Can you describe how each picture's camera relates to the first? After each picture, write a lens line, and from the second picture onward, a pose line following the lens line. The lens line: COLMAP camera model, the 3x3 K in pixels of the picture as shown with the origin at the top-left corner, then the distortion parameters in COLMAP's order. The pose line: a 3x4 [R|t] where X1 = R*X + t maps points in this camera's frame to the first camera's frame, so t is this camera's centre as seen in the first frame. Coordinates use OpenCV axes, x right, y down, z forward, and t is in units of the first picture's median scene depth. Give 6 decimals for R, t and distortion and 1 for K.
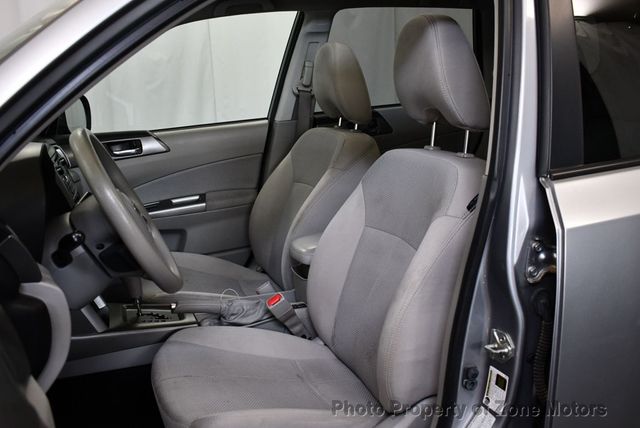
lens RADIAL K [[666.8, 0, 322.3], [0, 666.8, 213.9], [0, 0, 1]] dist [-0.044390, 0.000000]
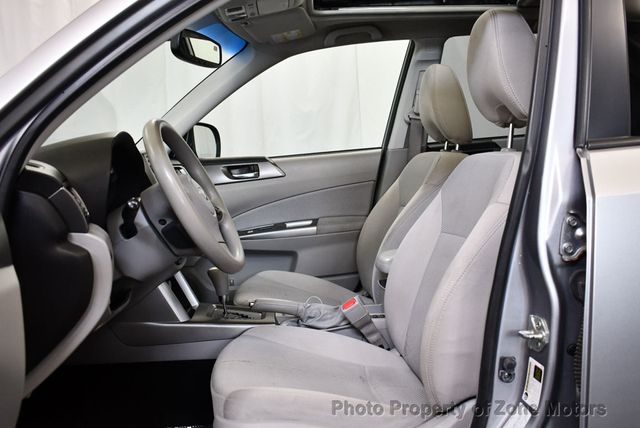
lens RADIAL K [[666.8, 0, 321.5], [0, 666.8, 214.9], [0, 0, 1]] dist [-0.044390, 0.000000]
pose [[0.961900, 0.018746, -0.272759, 0.162325], [-0.049126, 0.993260, -0.104983, 0.104708], [0.268953, 0.114383, 0.956337, 0.014801]]
